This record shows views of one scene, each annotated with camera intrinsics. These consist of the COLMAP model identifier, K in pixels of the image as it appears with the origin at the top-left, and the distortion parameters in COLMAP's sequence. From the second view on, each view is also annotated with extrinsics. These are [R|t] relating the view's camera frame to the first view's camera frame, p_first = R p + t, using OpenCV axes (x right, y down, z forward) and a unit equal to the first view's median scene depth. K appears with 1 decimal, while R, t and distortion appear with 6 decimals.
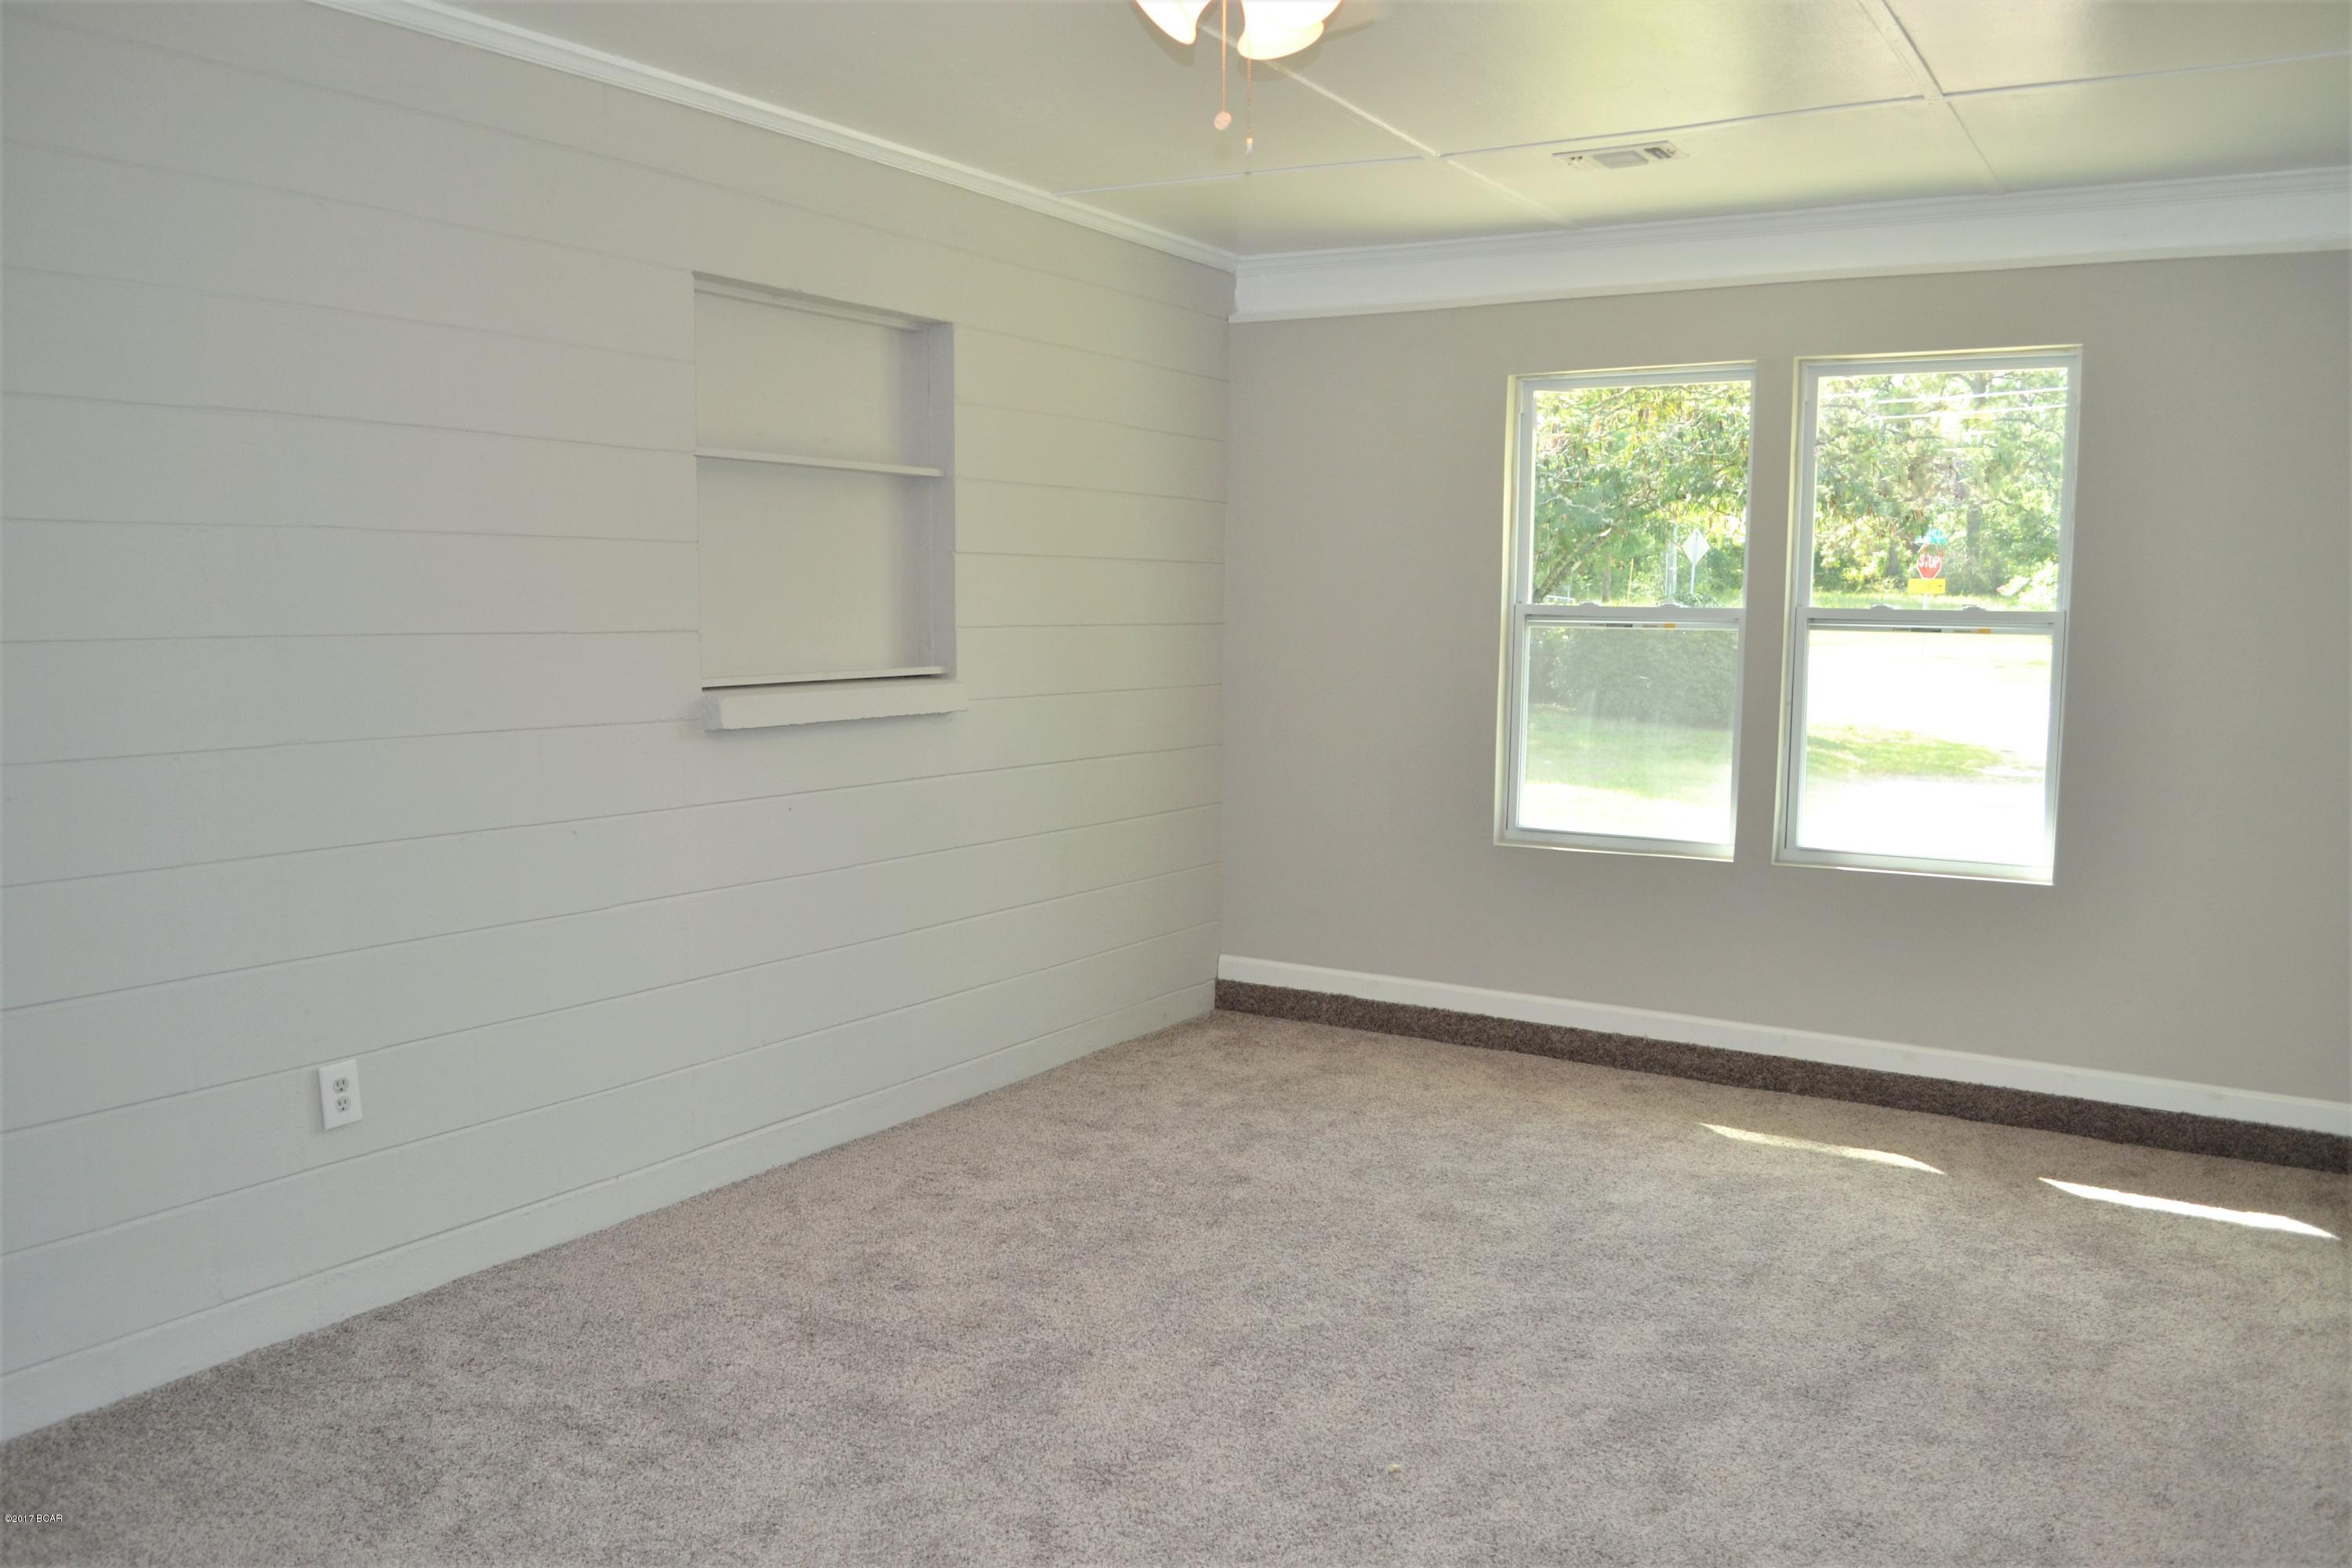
lens RADIAL K [[1890.1, 0, 1167.5], [0, 1890.1, 786.5], [0, 0, 1]] dist [-0.081541, 0.014339]
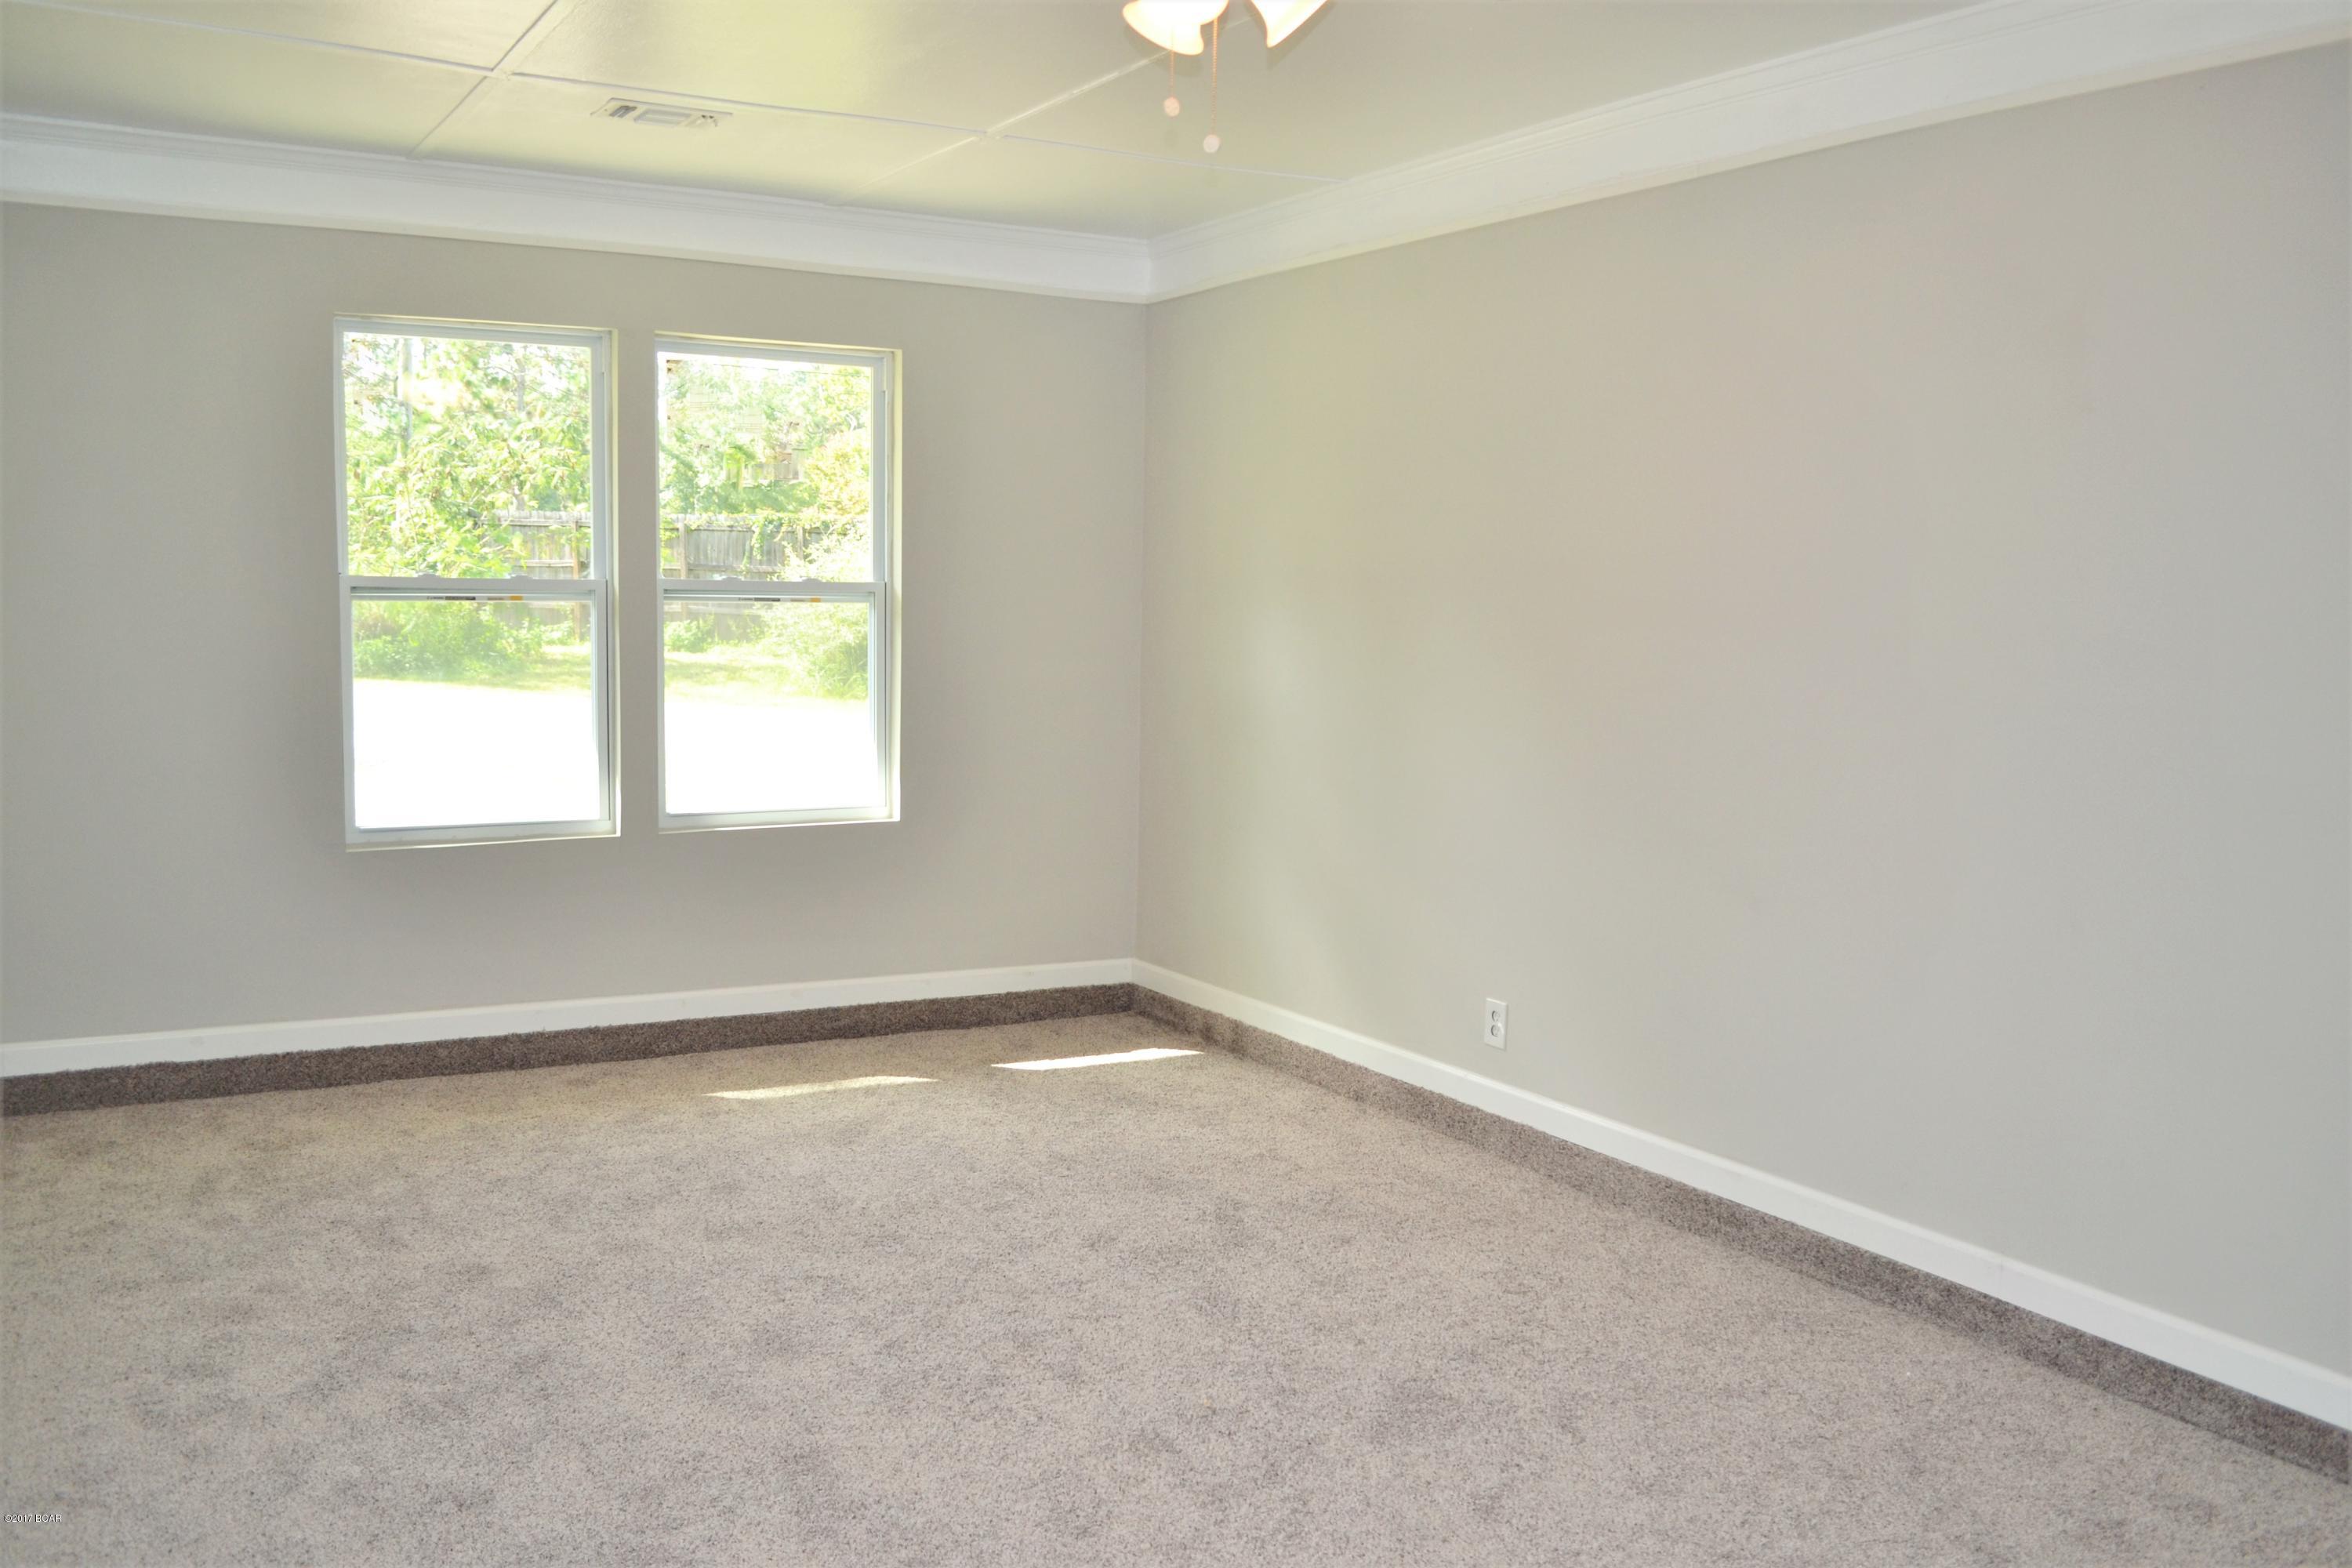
lens RADIAL K [[1890.1, 0, 1168.3], [0, 1890.1, 786.9], [0, 0, 1]] dist [-0.081541, 0.014339]
pose [[0.481751, -0.097138, 0.870907, -0.448708], [0.075343, 0.994749, 0.069274, -0.035322], [-0.873063, 0.032244, 0.486540, 0.277321]]
